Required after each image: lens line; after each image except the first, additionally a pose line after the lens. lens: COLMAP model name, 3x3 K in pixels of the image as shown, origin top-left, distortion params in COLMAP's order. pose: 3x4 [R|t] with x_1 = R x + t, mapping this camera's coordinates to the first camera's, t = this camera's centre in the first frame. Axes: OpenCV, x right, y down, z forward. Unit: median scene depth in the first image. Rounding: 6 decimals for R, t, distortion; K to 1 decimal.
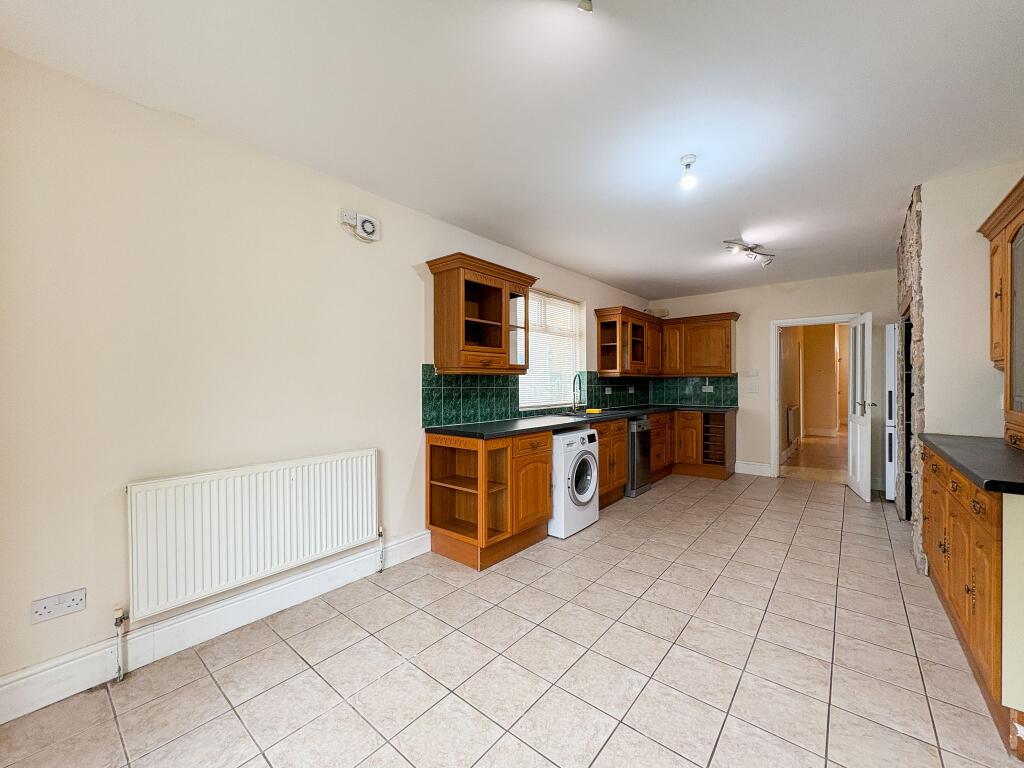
lens RADIAL K [[406.8, 0, 513.0], [0, 406.8, 384.7], [0, 0, 1]] dist [0.000042, -0.000047]
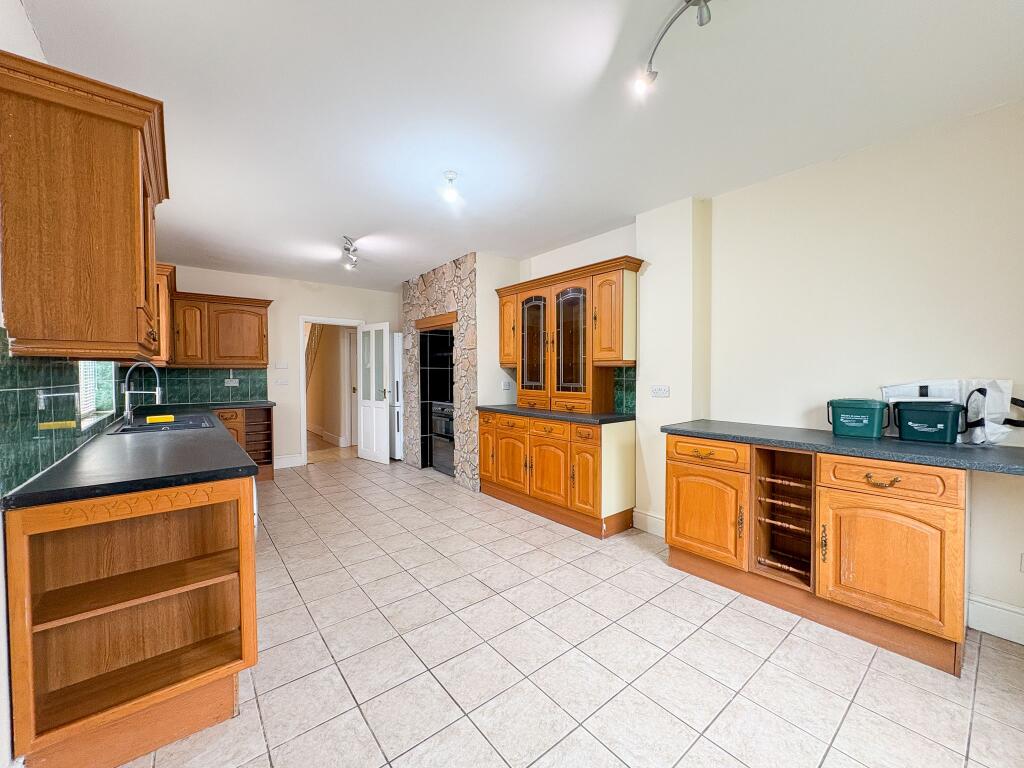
lens RADIAL K [[406.8, 0, 513.0], [0, 406.8, 384.7], [0, 0, 1]] dist [0.000042, -0.000047]
pose [[0.195904, -0.023447, 0.980343, -0.474709], [0.004785, 0.999725, 0.022954, -0.003467], [-0.980611, 0.000194, 0.195963, 0.455486]]
